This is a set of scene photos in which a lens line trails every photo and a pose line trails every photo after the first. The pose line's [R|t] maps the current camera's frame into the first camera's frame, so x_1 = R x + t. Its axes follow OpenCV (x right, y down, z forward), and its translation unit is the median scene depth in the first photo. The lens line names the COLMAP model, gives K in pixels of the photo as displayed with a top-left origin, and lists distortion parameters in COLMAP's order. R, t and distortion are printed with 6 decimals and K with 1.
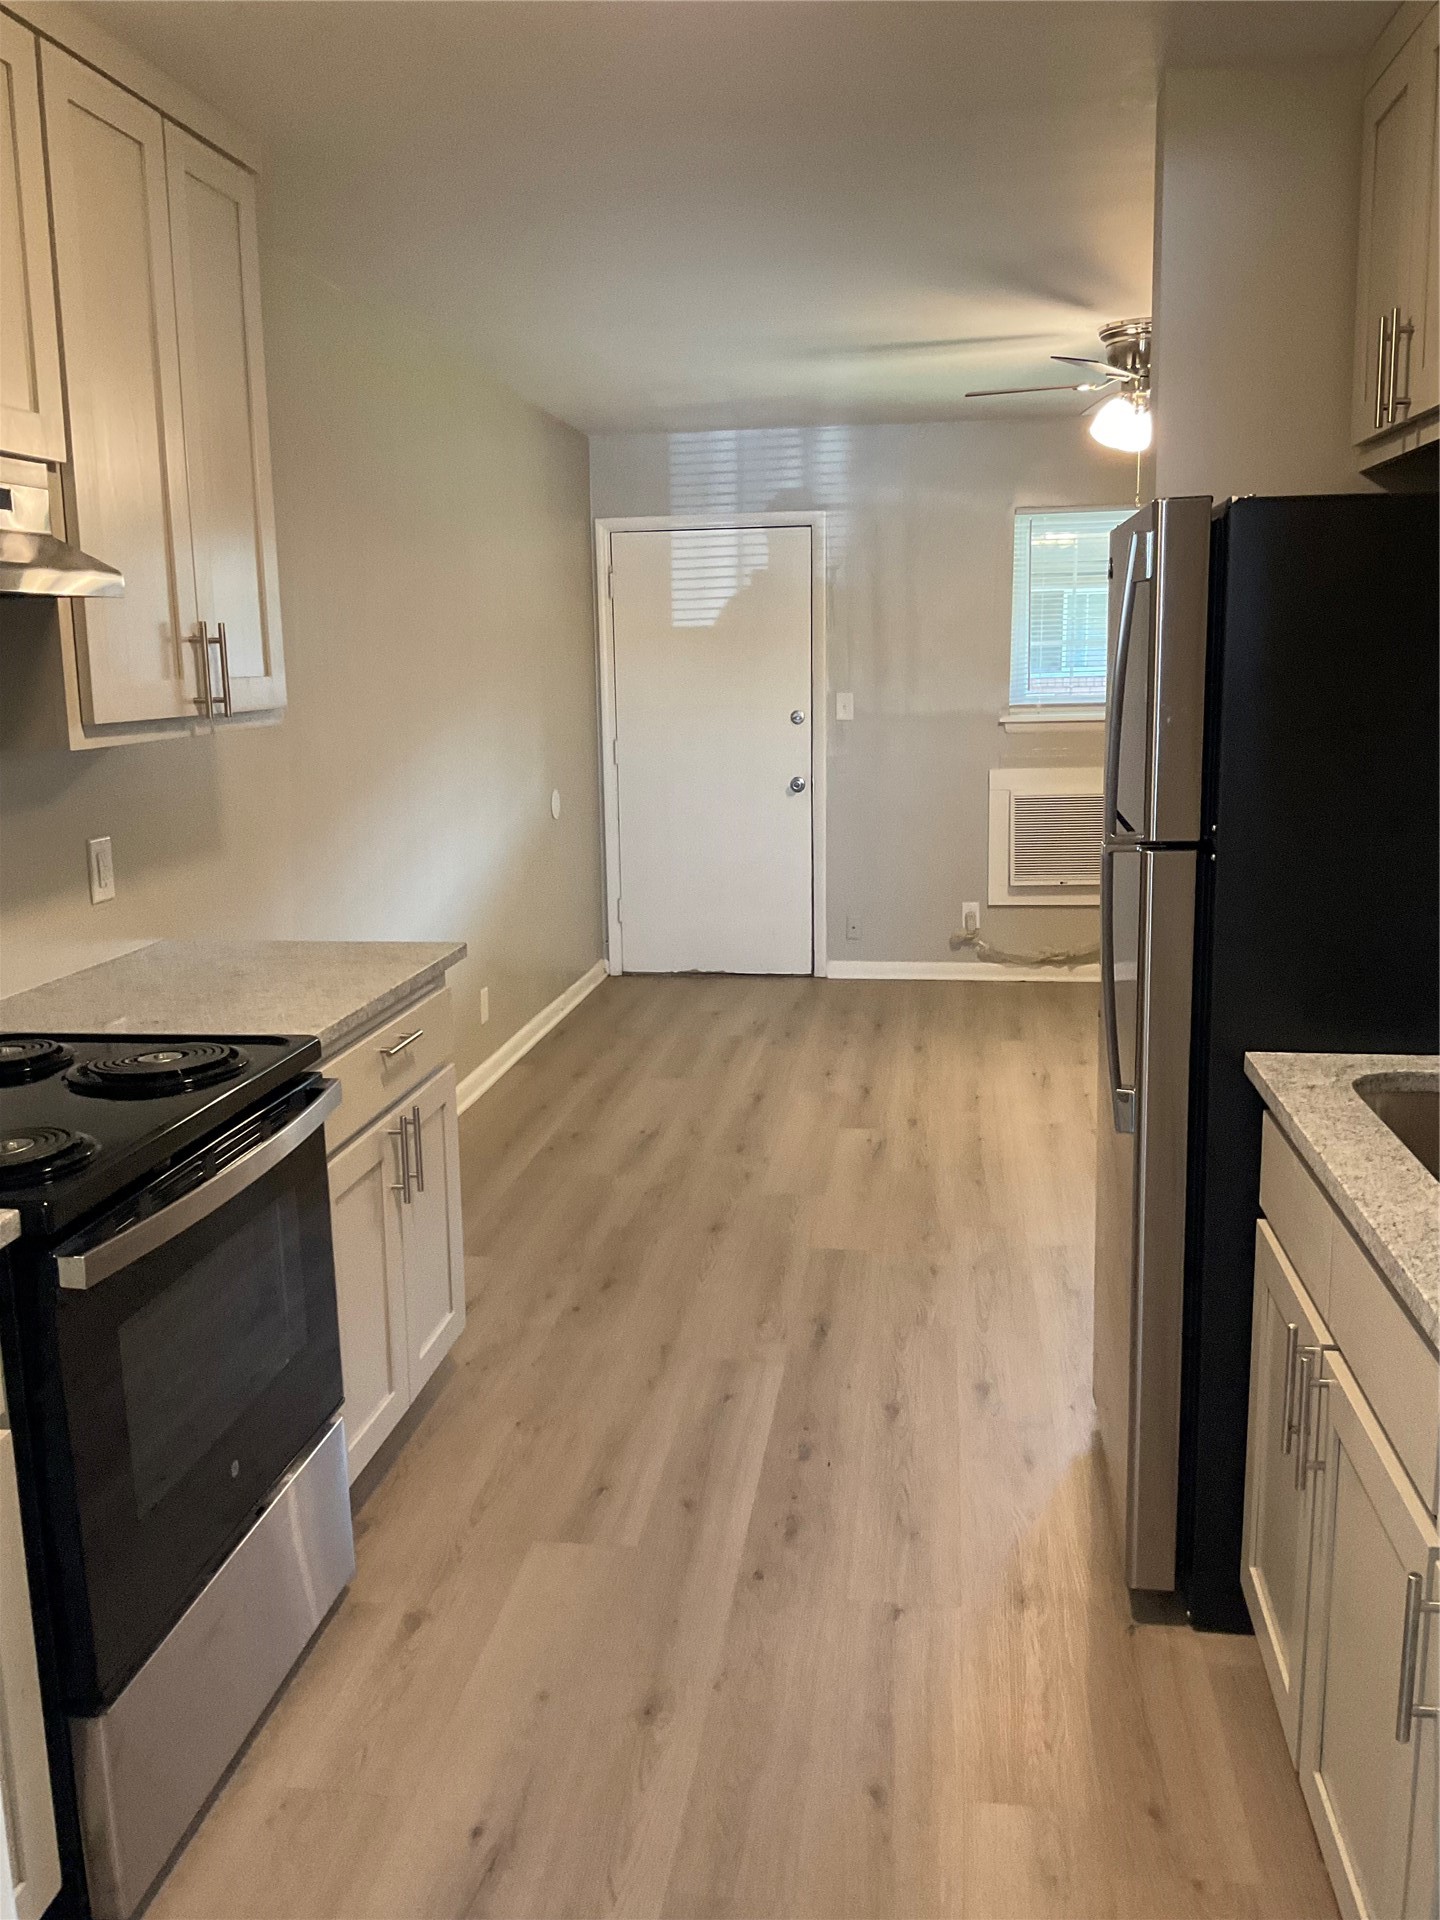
lens RADIAL K [[1588.9, 0, 720.1], [0, 1588.9, 961.2], [0, 0, 1]] dist [0.032902, -0.045754]
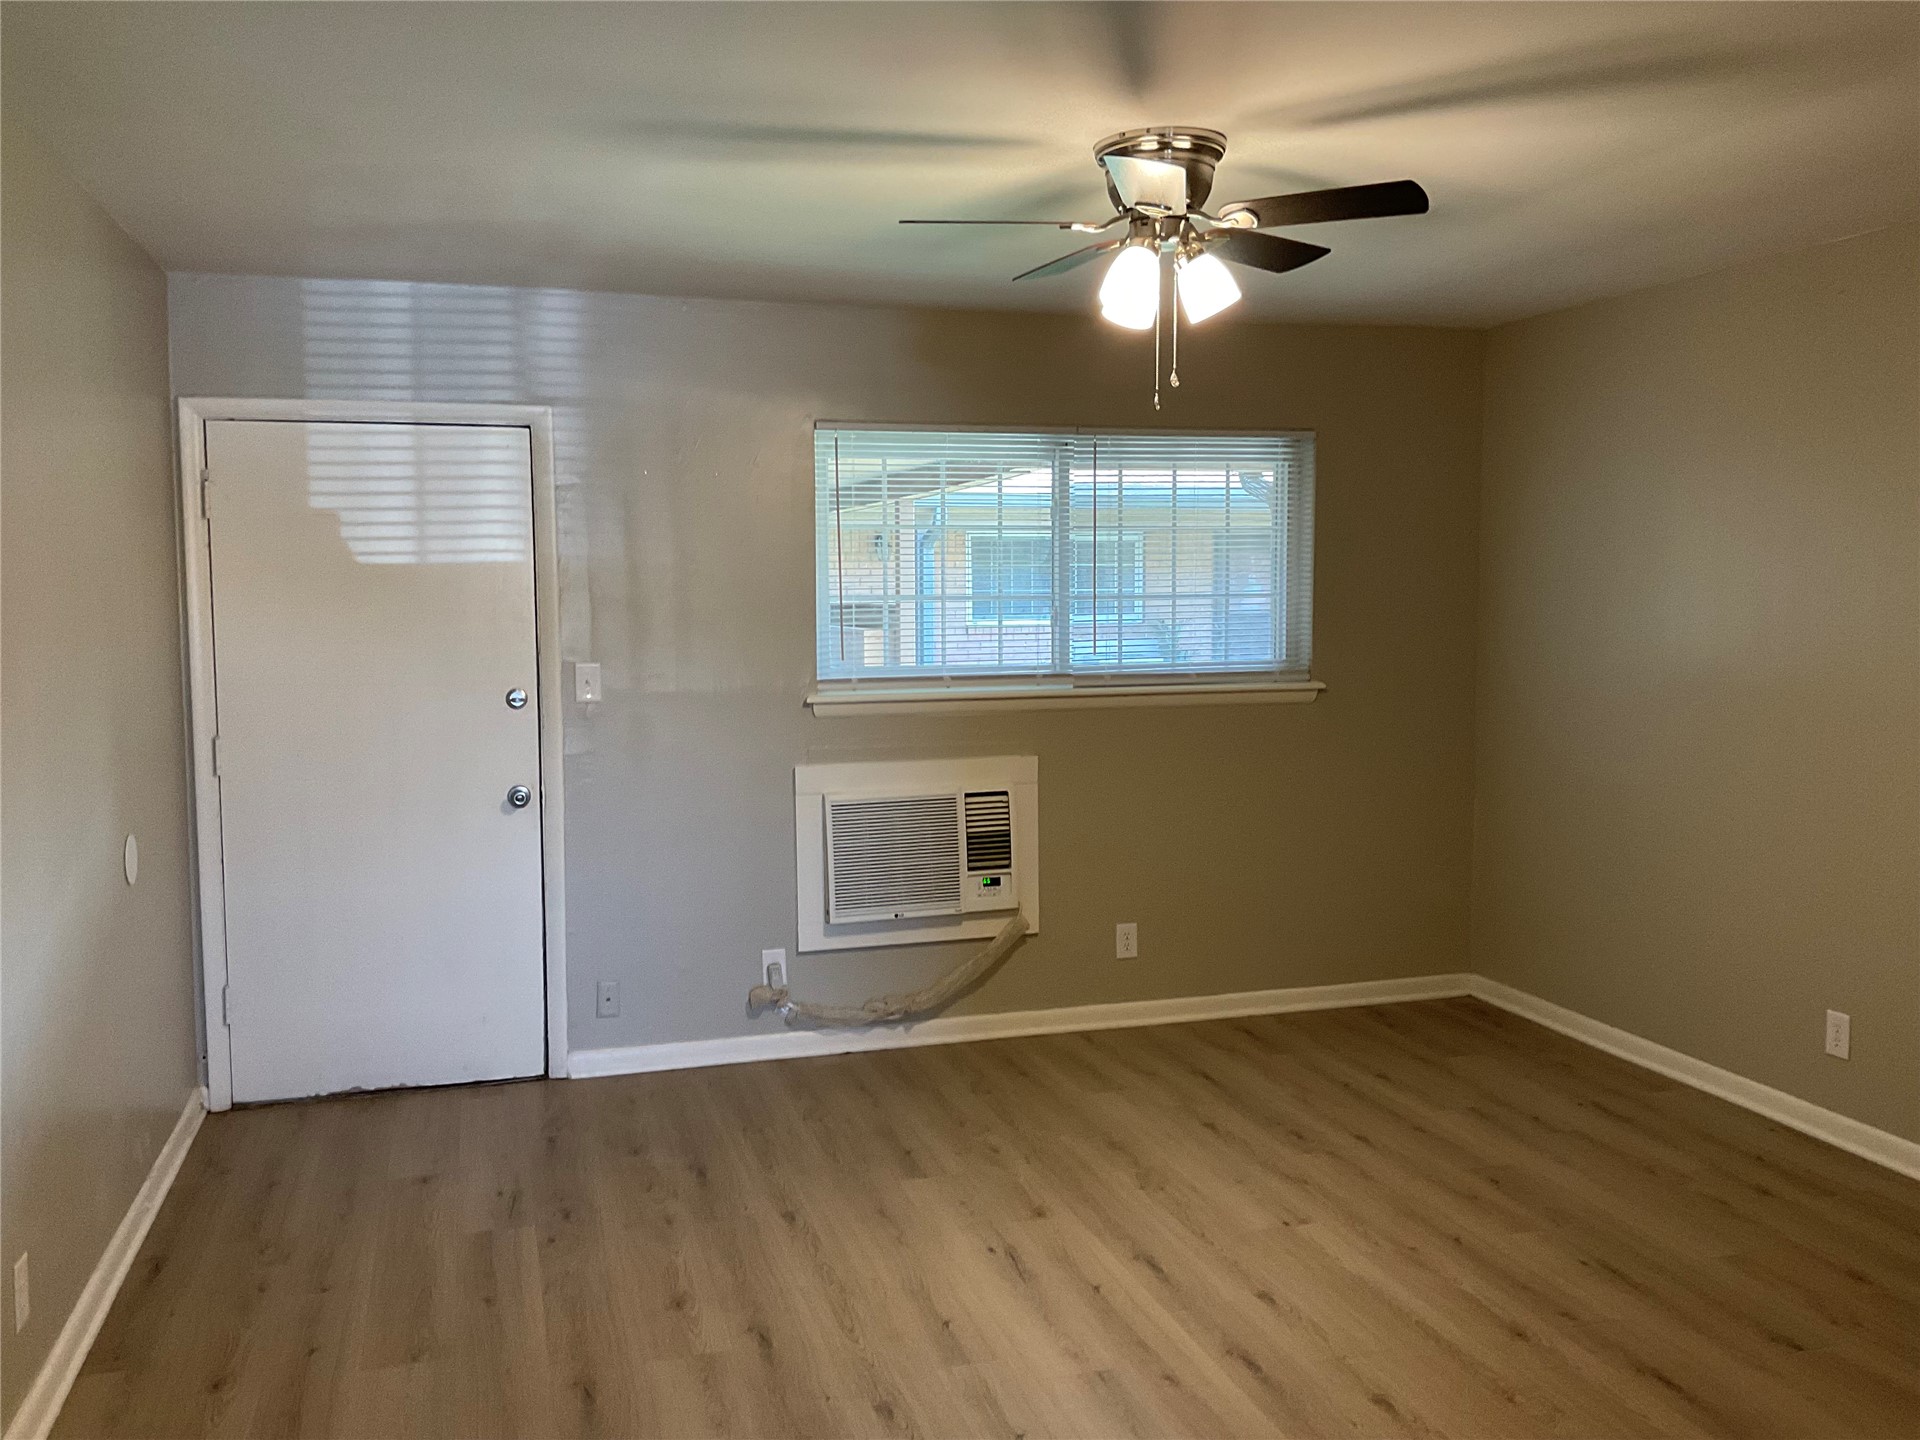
lens RADIAL K [[1588.9, 0, 964.1], [0, 1588.9, 711.8], [0, 0, 1]] dist [0.032902, -0.045754]
pose [[0.904157, -0.022476, 0.426608, -0.069771], [0.071138, 0.992594, -0.098475, -0.067811], [-0.421235, 0.119385, 0.899060, 0.309817]]
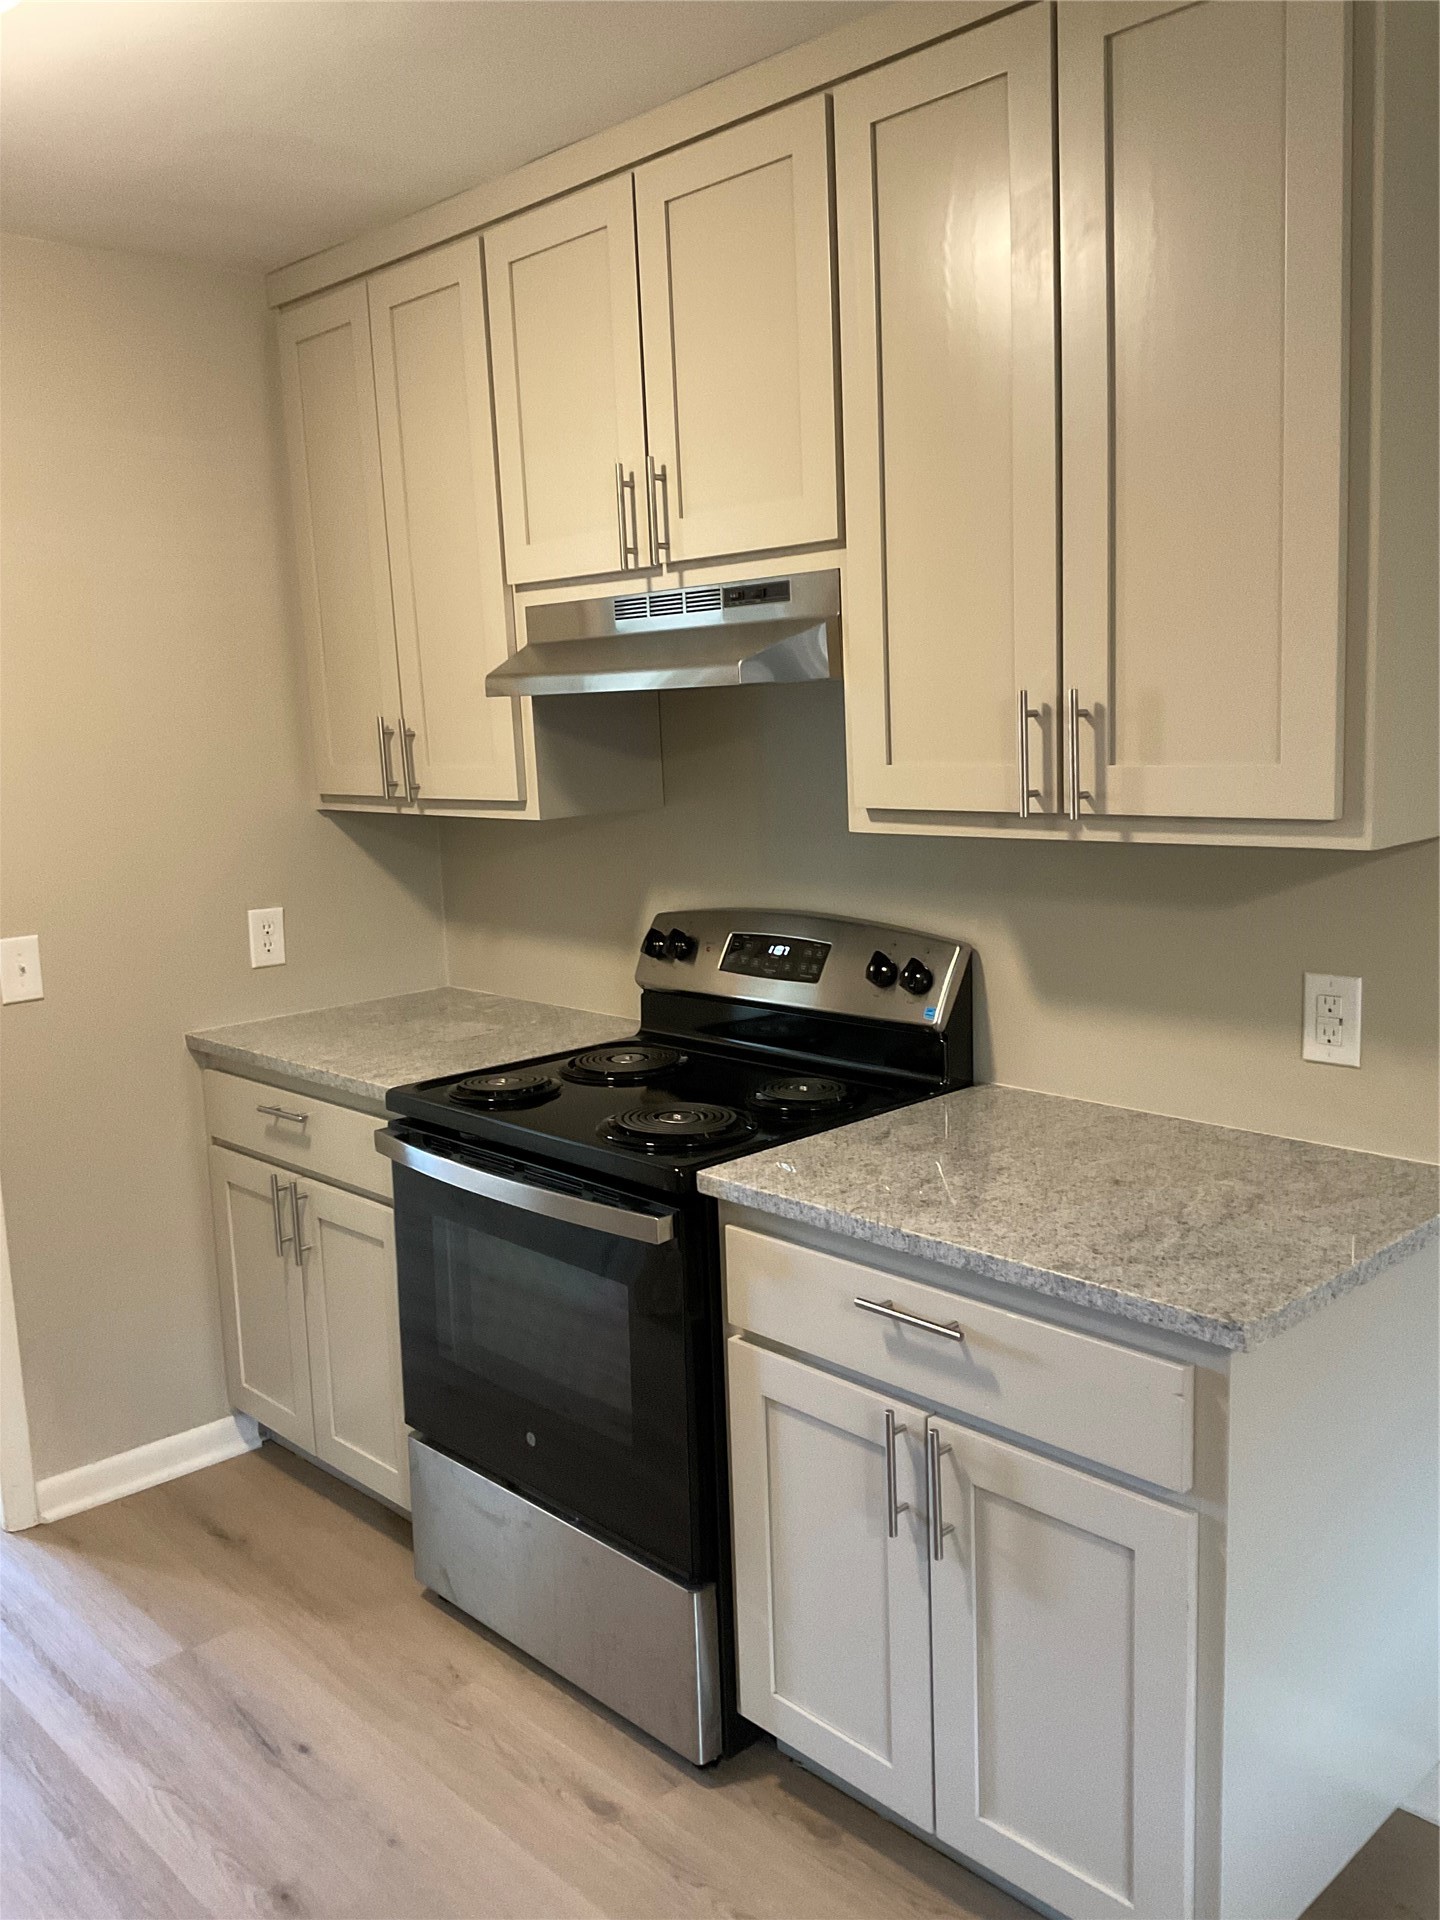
lens RADIAL K [[1588.9, 0, 724.4], [0, 1588.9, 955.8], [0, 0, 1]] dist [0.032902, -0.045754]
pose [[-0.611173, 0.131414, -0.780511, 0.307075], [-0.126146, 0.957343, 0.259964, -0.218699], [0.781380, 0.257341, -0.568525, 1.087493]]
